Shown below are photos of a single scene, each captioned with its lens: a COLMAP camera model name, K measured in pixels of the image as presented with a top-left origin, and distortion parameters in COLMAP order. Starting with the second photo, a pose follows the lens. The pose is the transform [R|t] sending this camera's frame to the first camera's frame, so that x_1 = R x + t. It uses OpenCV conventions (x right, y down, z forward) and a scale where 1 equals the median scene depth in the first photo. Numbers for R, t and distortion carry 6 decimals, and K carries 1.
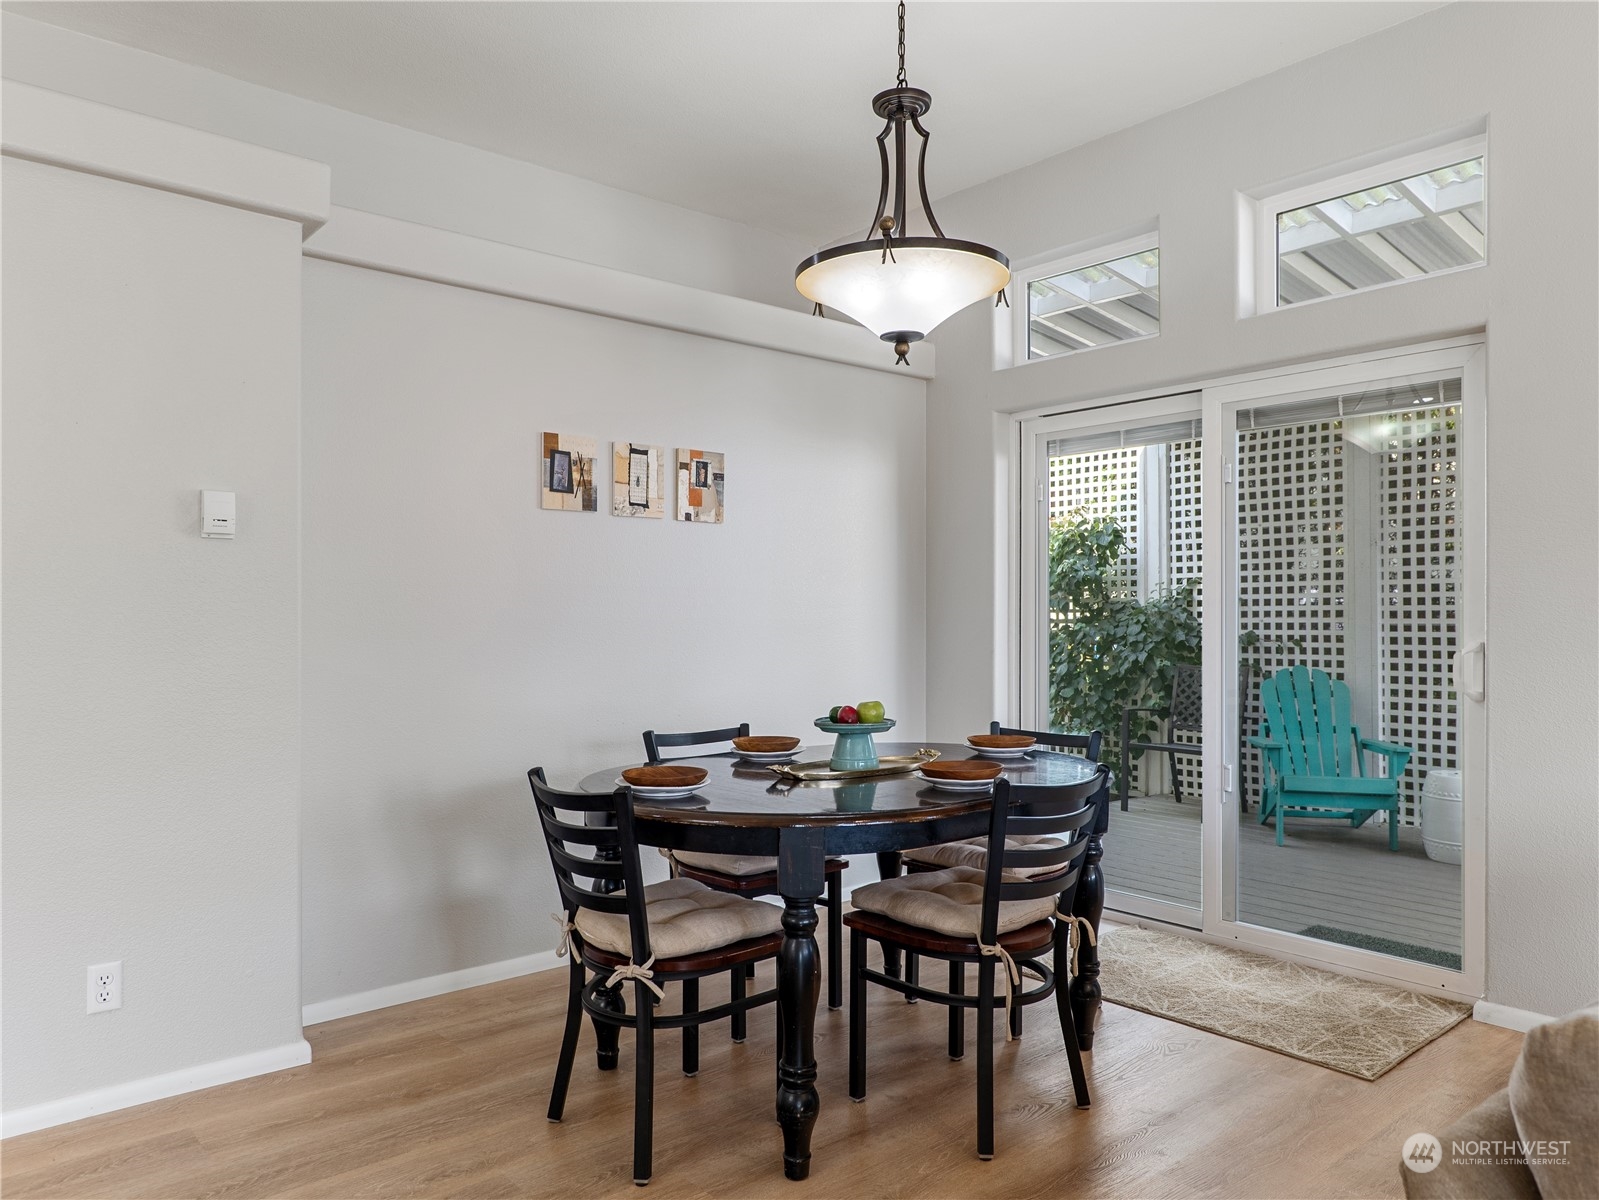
lens RADIAL K [[1095.9, 0, 799.5], [0, 1095.9, 600.0], [0, 0, 1]] dist [0.002854, 0.001656]
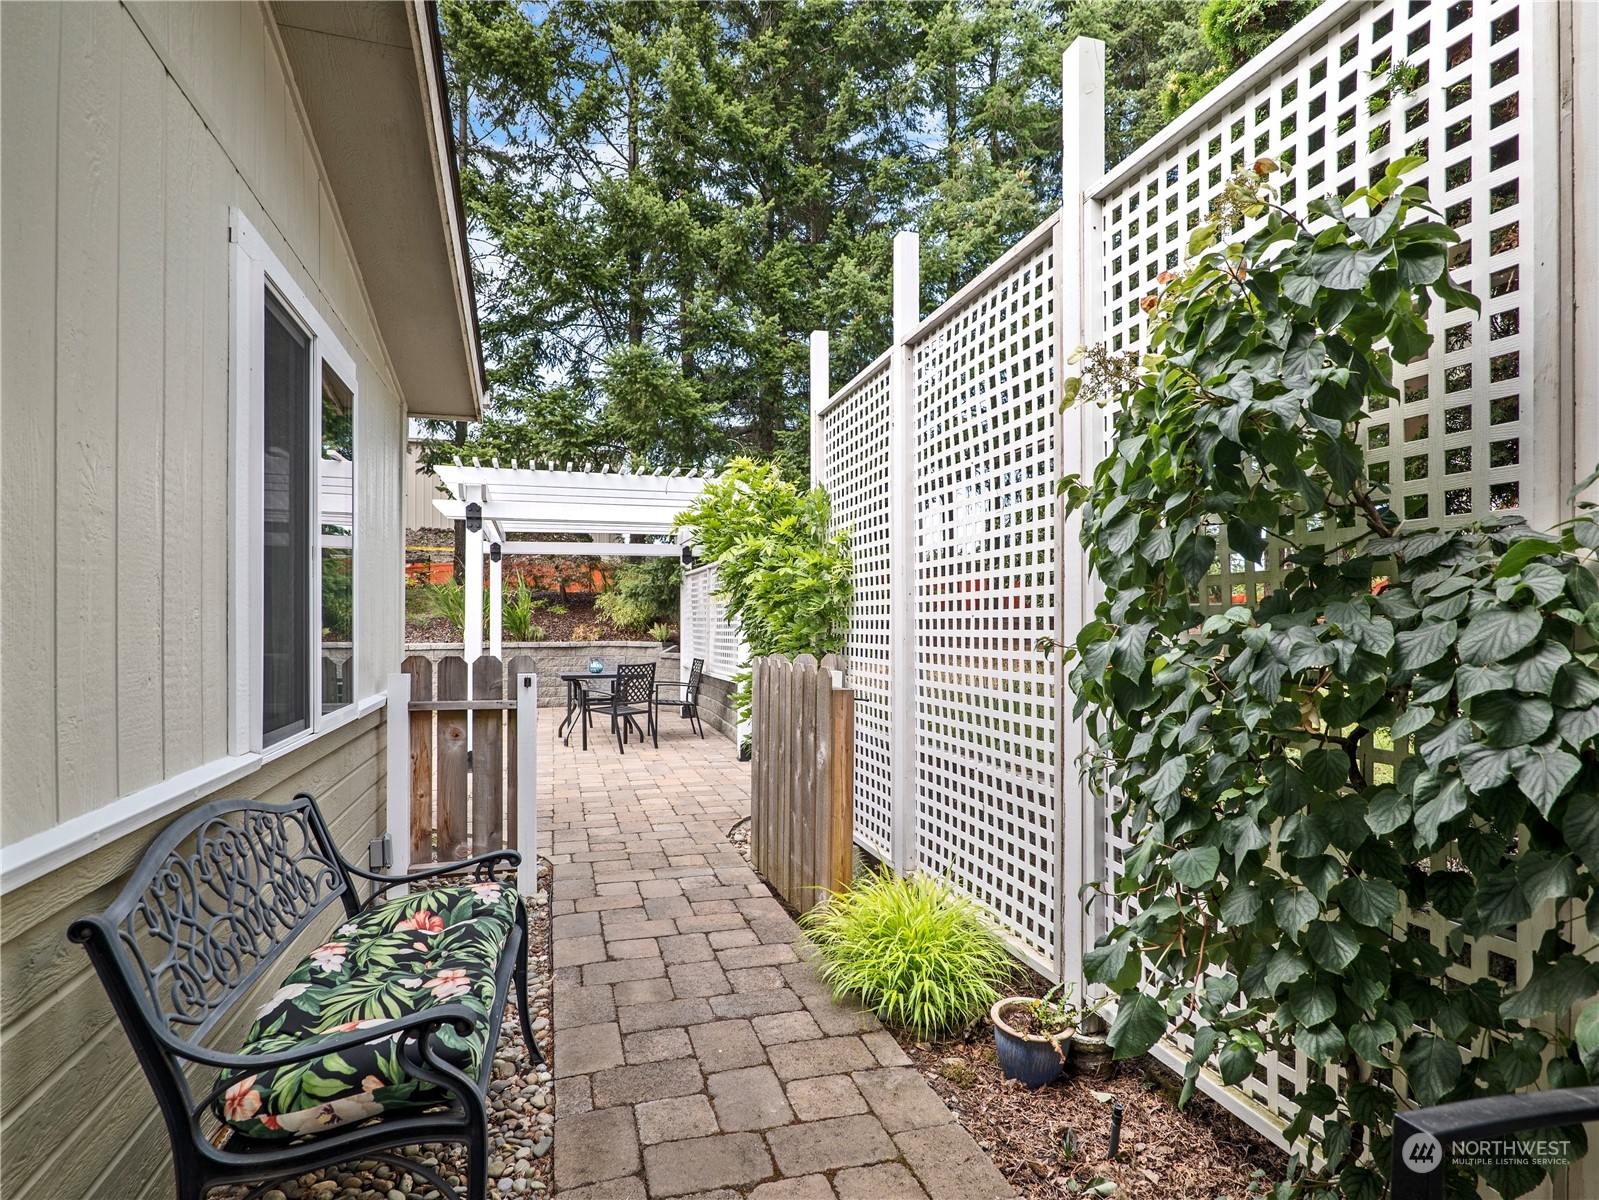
lens RADIAL K [[844.6, 0, 798.5], [0, 844.6, 616.2], [0, 0, 1]] dist [-0.028039, 0.008451]
pose [[0.908827, 0.004533, -0.417148, 0.465790], [-0.001828, 0.999975, 0.006884, 0.041917], [0.417169, -0.005494, 0.908812, 1.490310]]
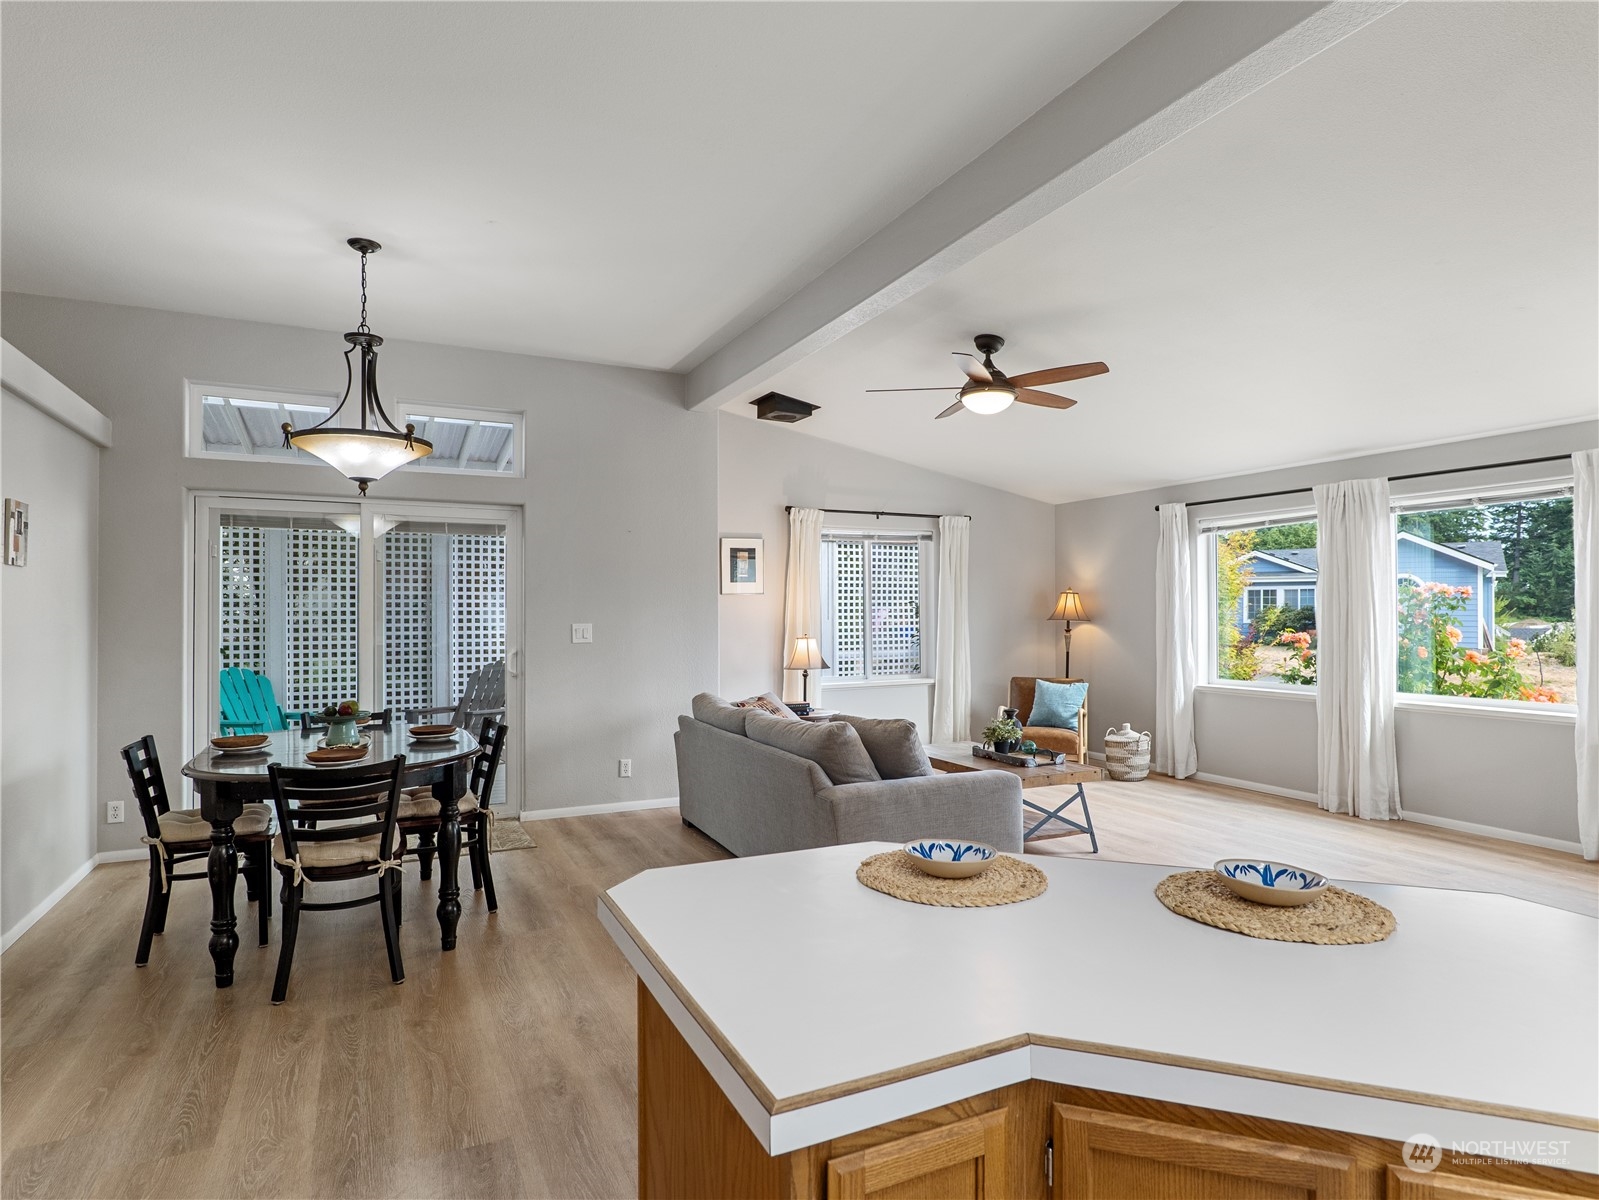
lens RADIAL K [[881.0, 0, 794.5], [0, 881.0, 604.2], [0, 0, 1]] dist [-0.004907, -0.000734]
pose [[0.249600, 0.010069, 0.968297, -0.771067], [-0.013272, 0.999888, -0.006977, -0.038658], [-0.968258, -0.011109, 0.249705, 0.029447]]
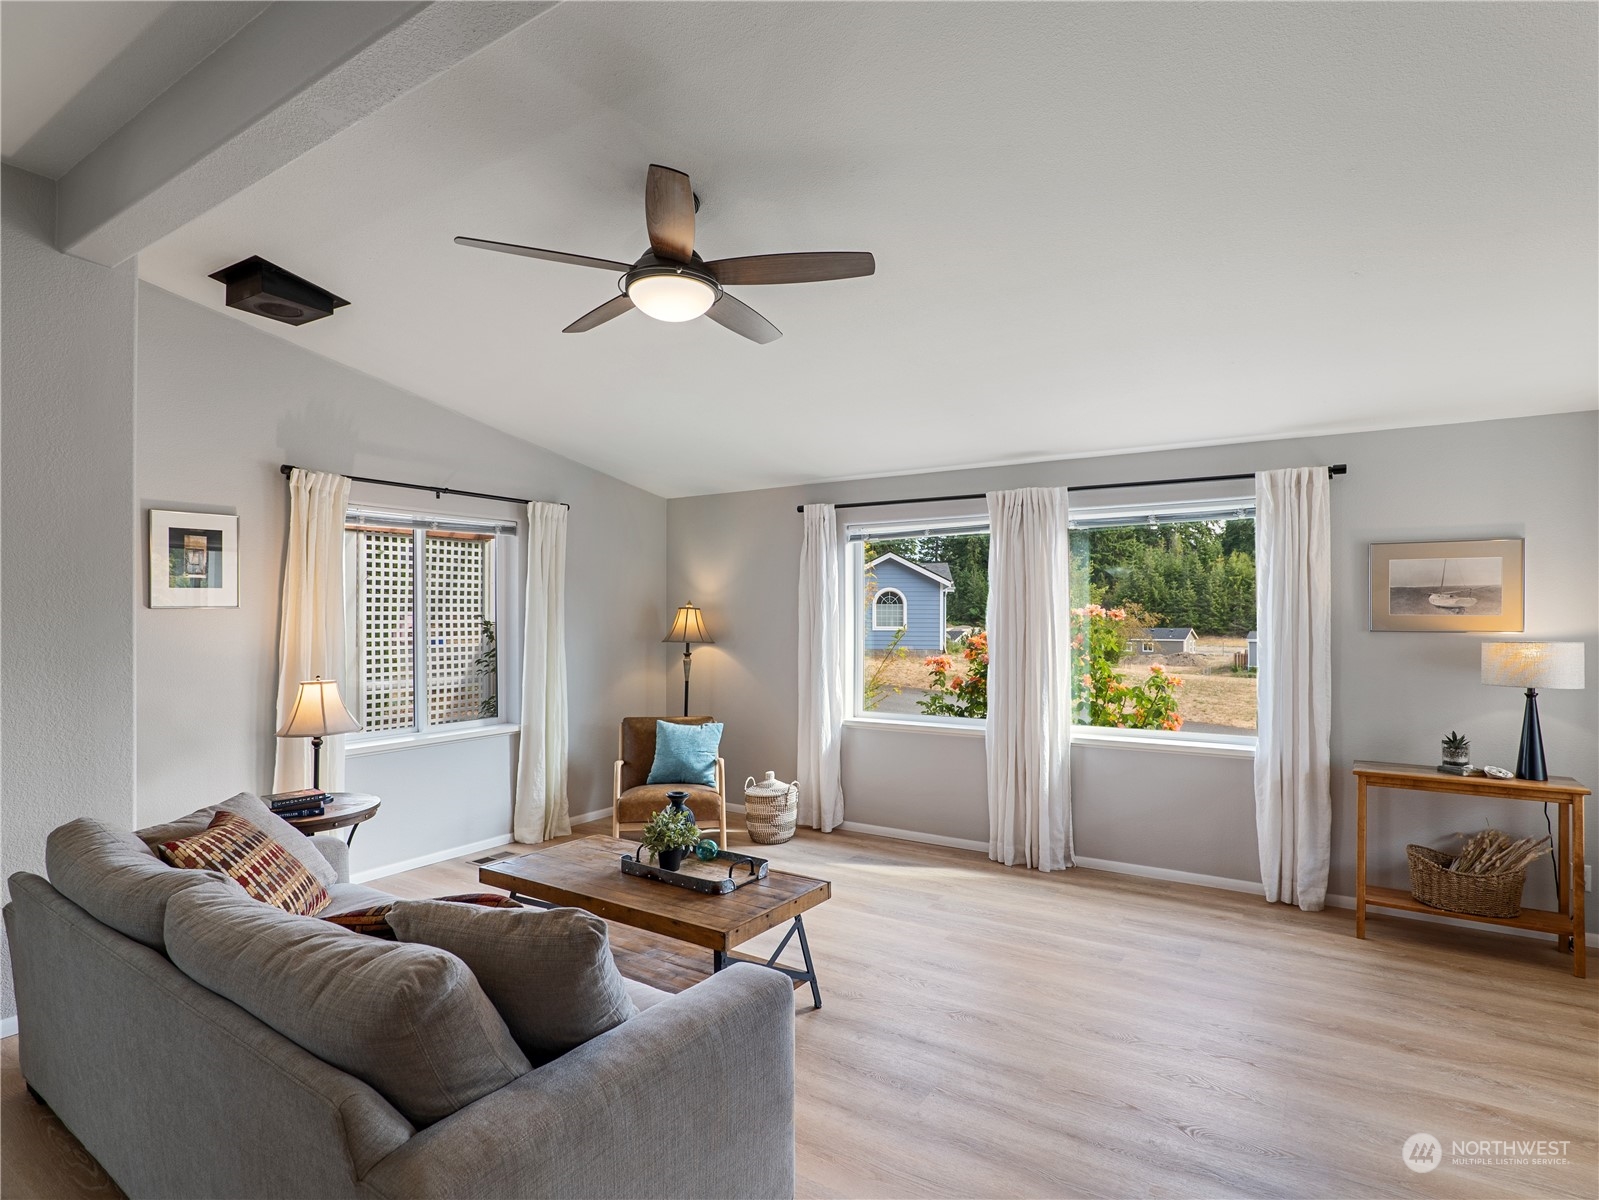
lens RADIAL K [[844.6, 0, 798.5], [0, 844.6, 616.2], [0, 0, 1]] dist [-0.028039, 0.008451]
pose [[-0.282324, 0.000477, 0.959319, -0.218930], [-0.016135, 0.999856, -0.005245, -0.066730], [-0.959184, -0.016959, -0.282275, 0.170655]]
